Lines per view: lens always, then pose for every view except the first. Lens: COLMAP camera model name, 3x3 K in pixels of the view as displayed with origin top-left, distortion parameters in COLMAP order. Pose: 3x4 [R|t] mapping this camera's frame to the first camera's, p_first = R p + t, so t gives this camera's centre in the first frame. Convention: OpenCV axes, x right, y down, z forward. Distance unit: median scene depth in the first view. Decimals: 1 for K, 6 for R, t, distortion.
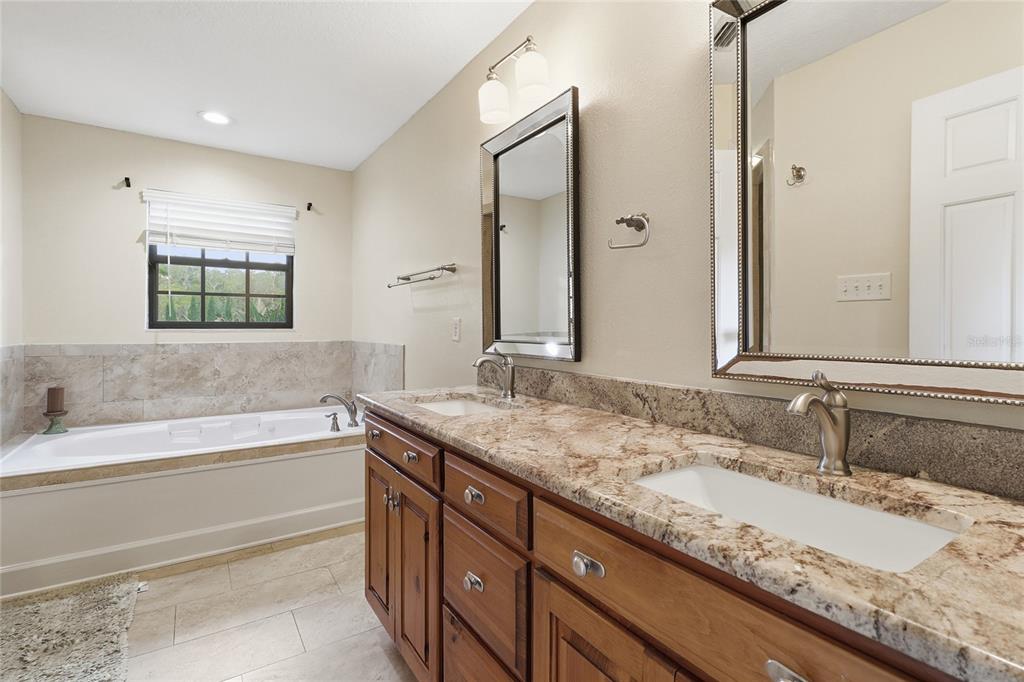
lens RADIAL K [[471.2, 0, 510.1], [0, 471.2, 330.2], [0, 0, 1]] dist [0.004217, -0.001529]
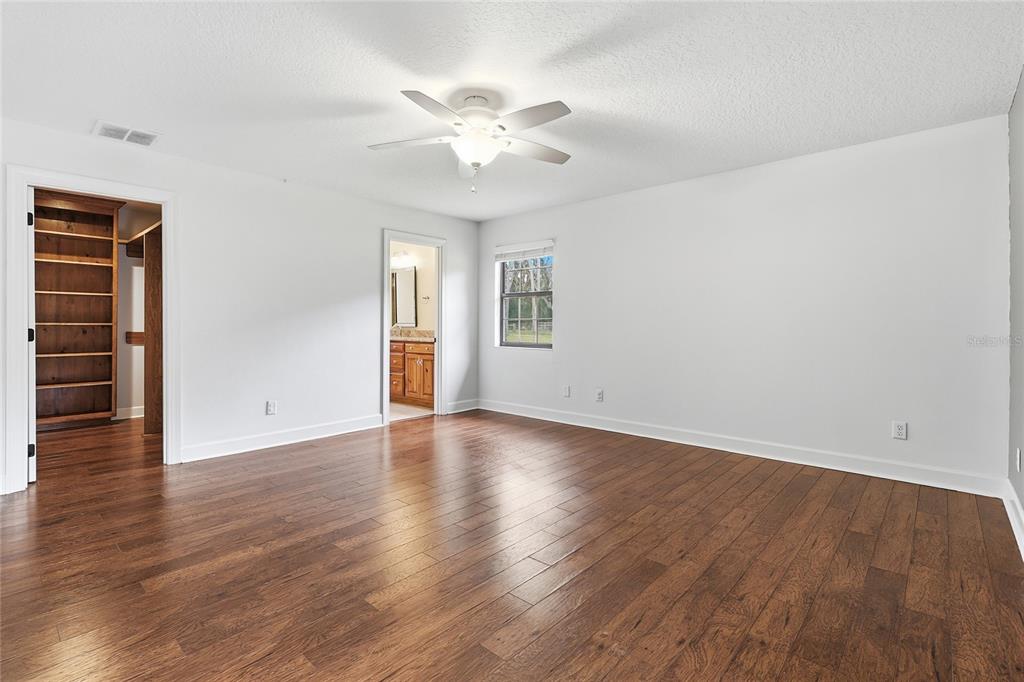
lens RADIAL K [[471.2, 0, 516.1], [0, 471.2, 333.8], [0, 0, 1]] dist [0.004217, -0.001529]
pose [[0.966239, -0.002530, 0.257634, -0.042096], [-0.001212, 0.999896, 0.014368, 0.029423], [-0.257643, -0.014195, 0.966136, -1.609535]]
